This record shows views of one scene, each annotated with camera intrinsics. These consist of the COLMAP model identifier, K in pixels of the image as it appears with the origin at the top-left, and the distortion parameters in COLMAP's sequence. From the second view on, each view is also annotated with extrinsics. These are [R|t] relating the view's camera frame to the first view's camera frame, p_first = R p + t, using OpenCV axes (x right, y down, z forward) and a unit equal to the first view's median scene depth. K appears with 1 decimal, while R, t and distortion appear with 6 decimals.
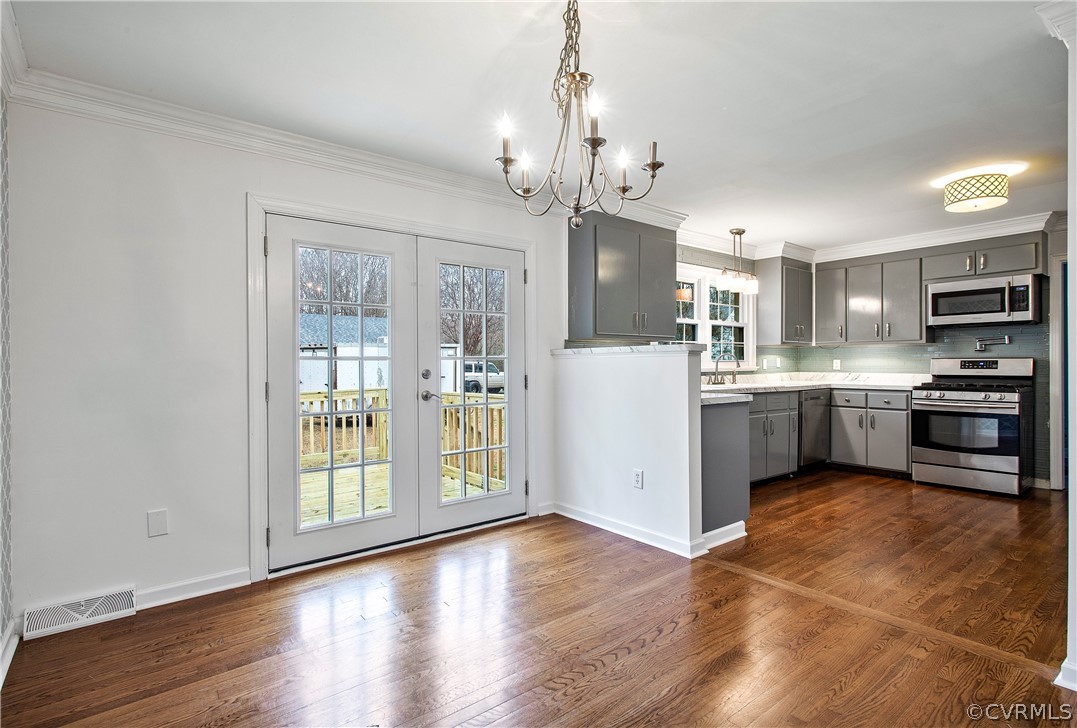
lens RADIAL K [[519.1, 0, 555.0], [0, 519.1, 362.7], [0, 0, 1]] dist [0.002346, -0.000004]
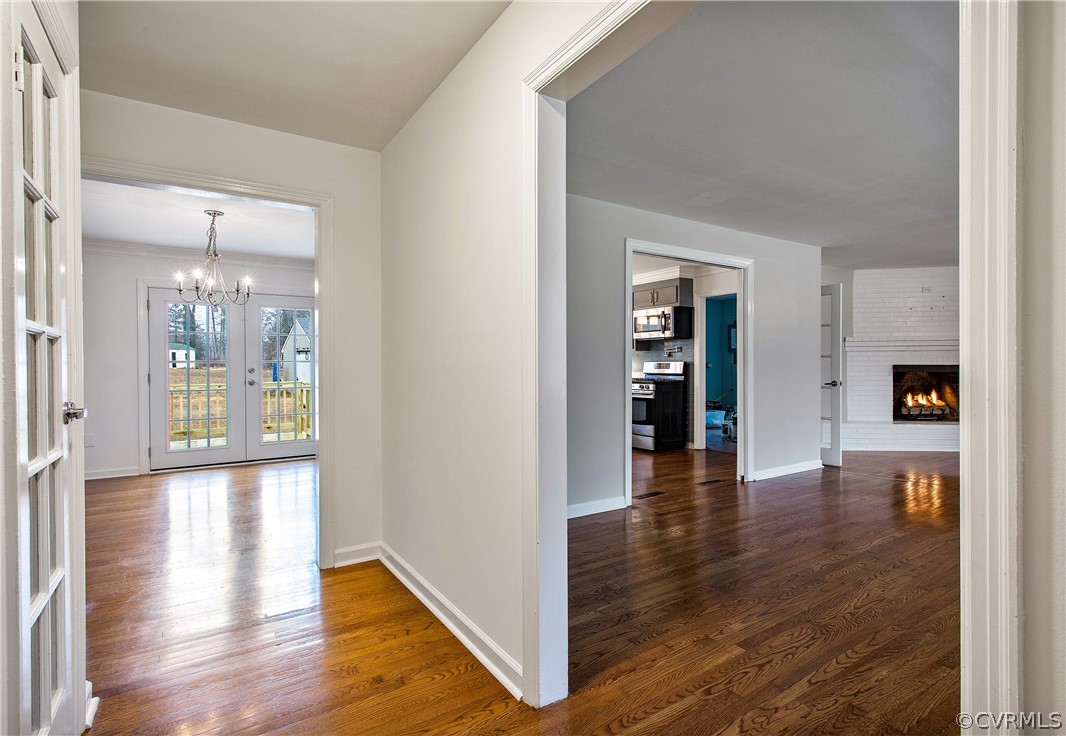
lens RADIAL K [[529.8, 0, 575.7], [0, 529.8, 370.0], [0, 0, 1]] dist [0.002238, 0.000232]
pose [[0.998460, 0.002569, -0.055417, 0.647997], [-0.001840, 0.999911, 0.013200, -0.004121], [0.055446, -0.013078, 0.998376, -0.506342]]
